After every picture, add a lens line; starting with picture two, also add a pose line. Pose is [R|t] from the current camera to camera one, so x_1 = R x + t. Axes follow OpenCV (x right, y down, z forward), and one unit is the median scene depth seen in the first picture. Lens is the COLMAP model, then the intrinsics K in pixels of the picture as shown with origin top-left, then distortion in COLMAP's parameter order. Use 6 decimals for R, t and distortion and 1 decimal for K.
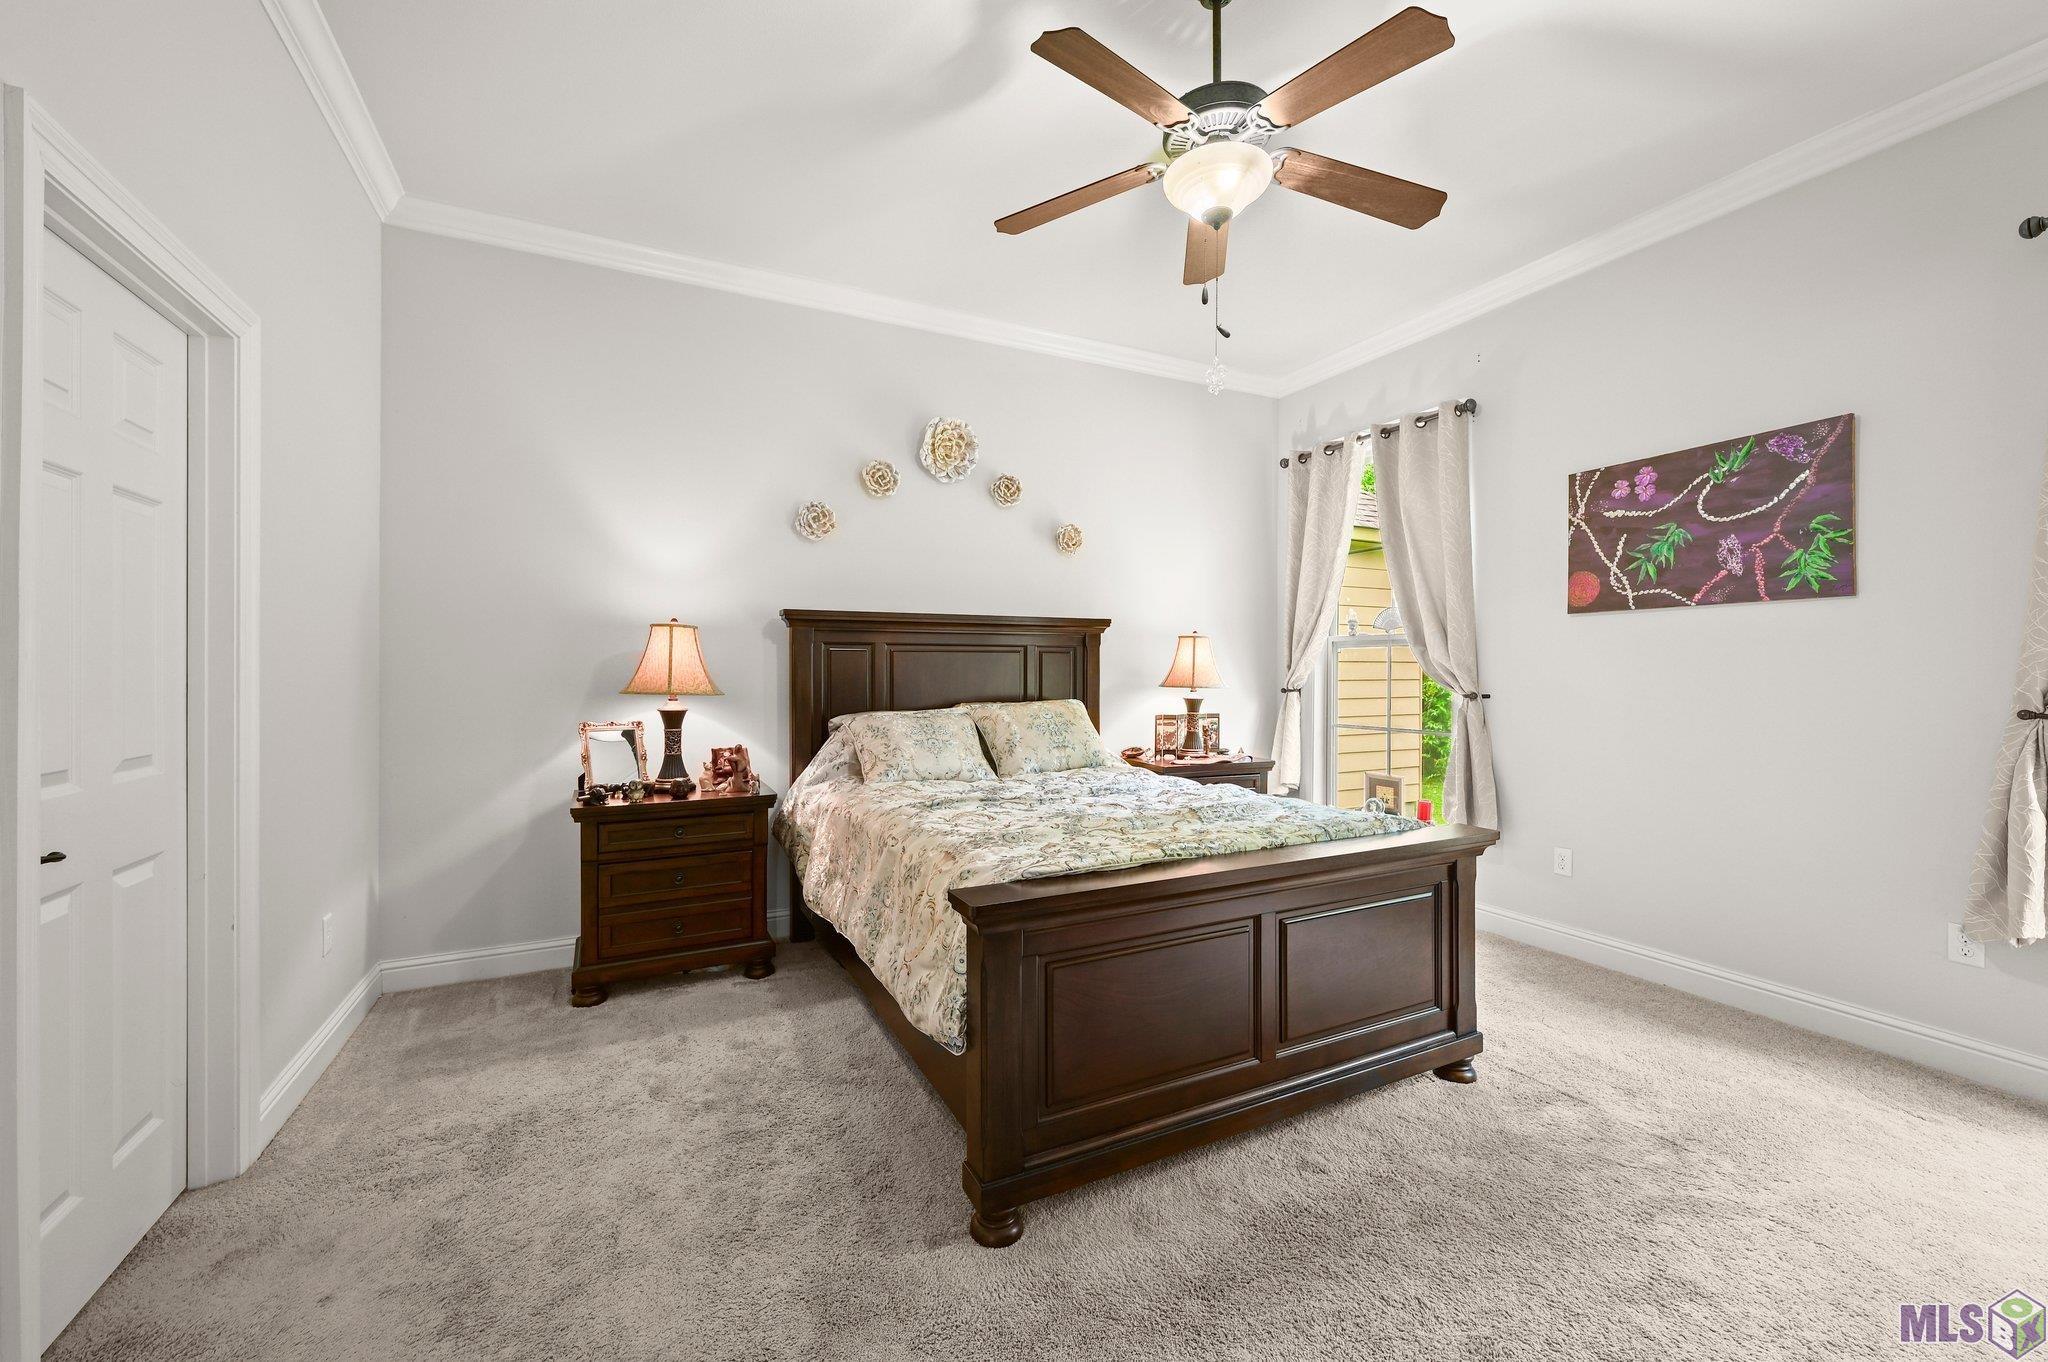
lens RADIAL K [[809.0, 0, 1029.6], [0, 809.0, 676.1], [0, 0, 1]] dist [0.000402, 0.000106]
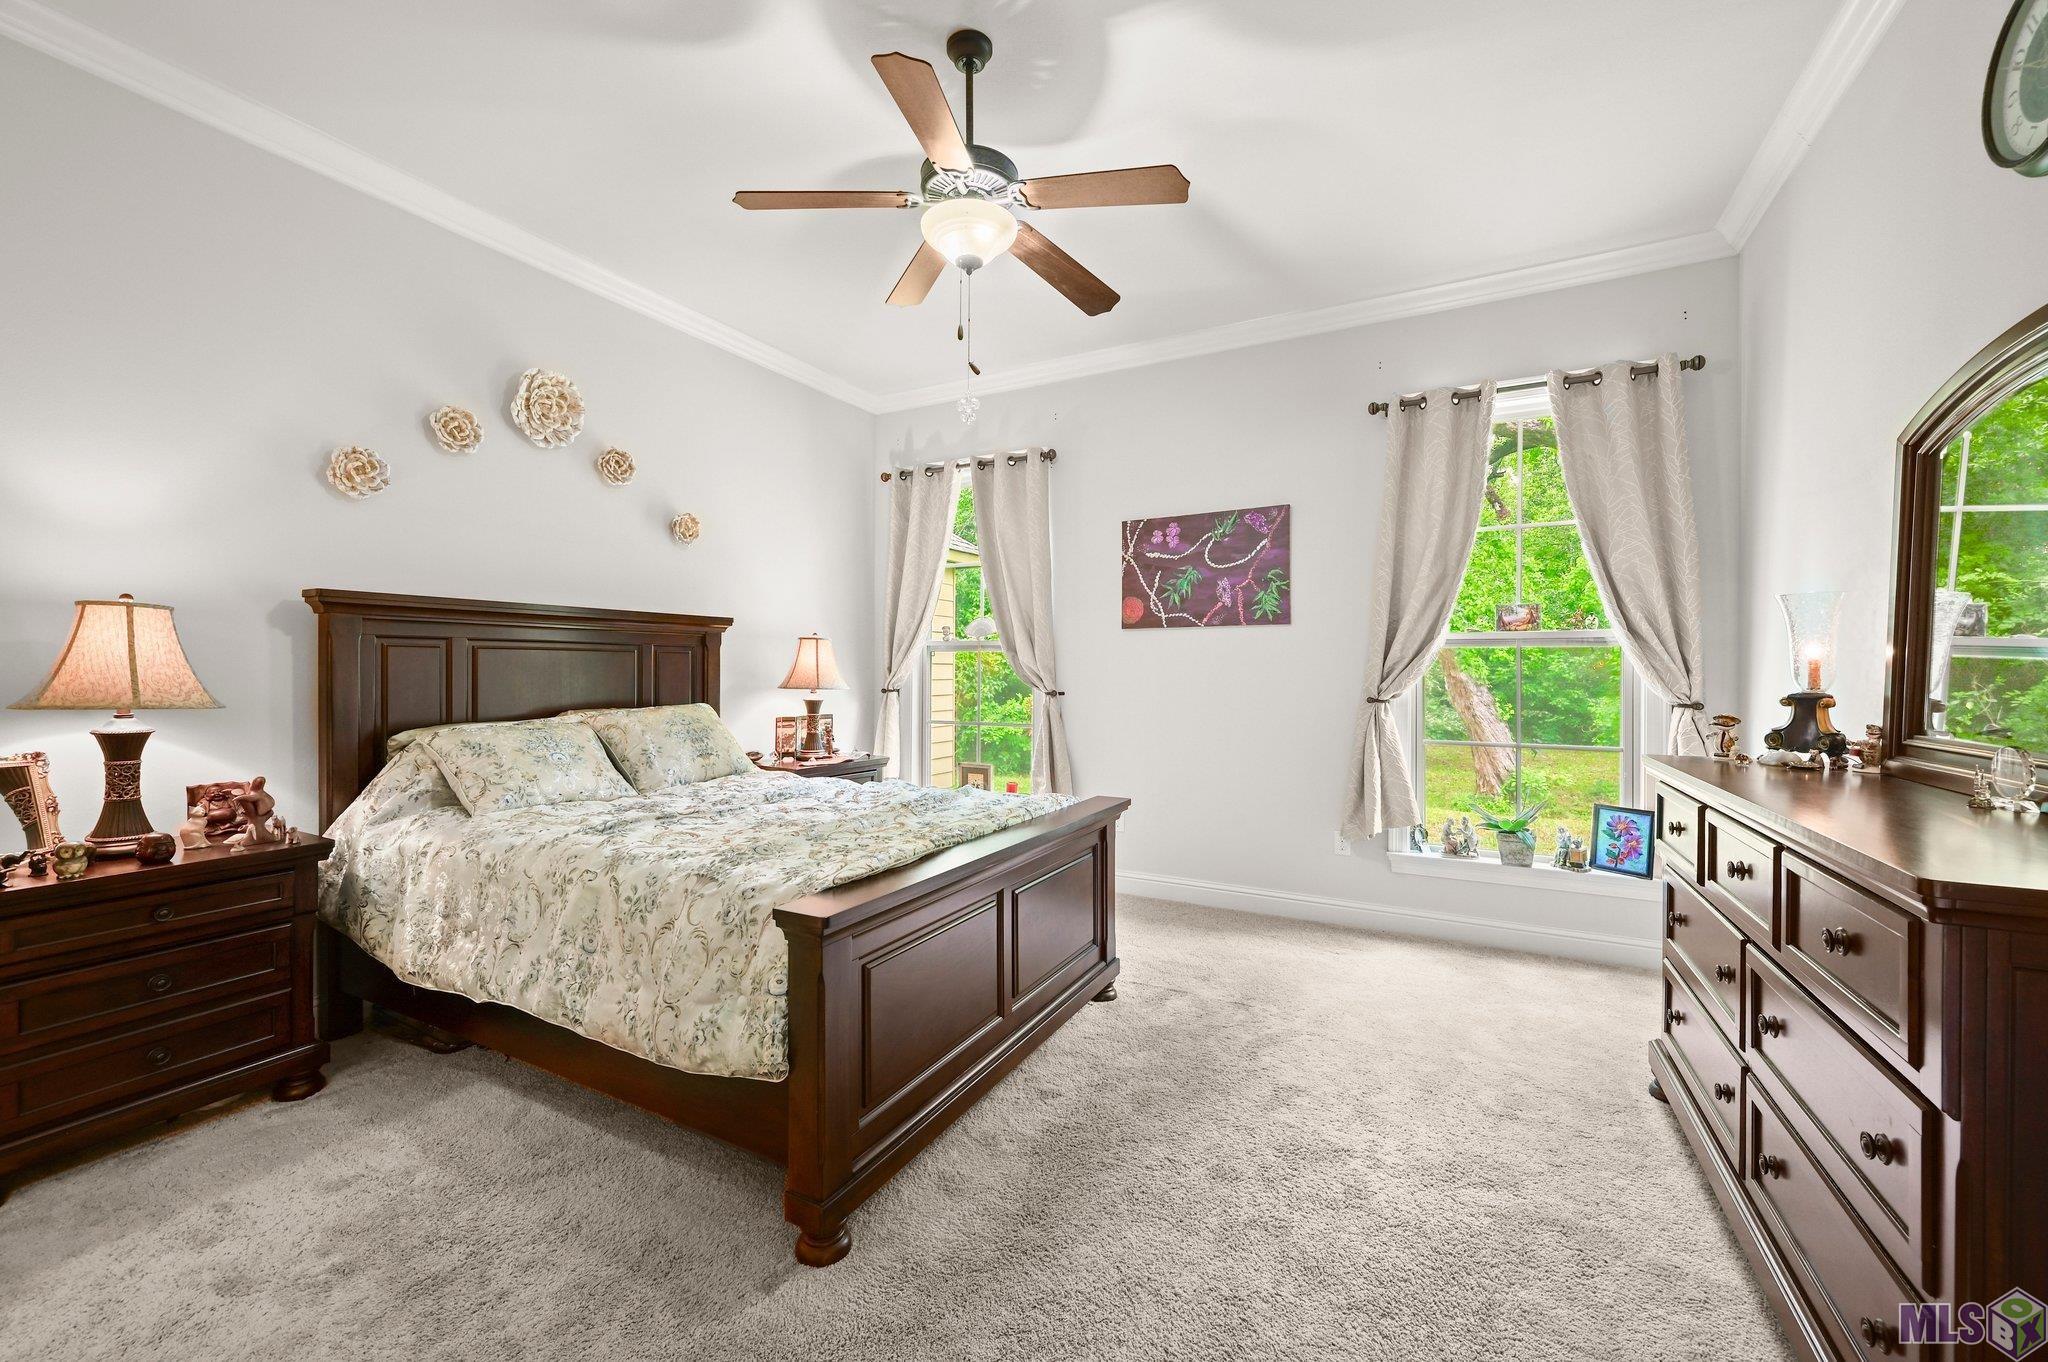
lens RADIAL K [[809.0, 0, 1028.4], [0, 809.0, 677.4], [0, 0, 1]] dist [0.000402, 0.000106]
pose [[0.816432, -0.003008, 0.577434, -0.245259], [0.001928, 0.999995, 0.002484, -0.003644], [-0.577438, -0.000915, 0.816434, 0.037281]]
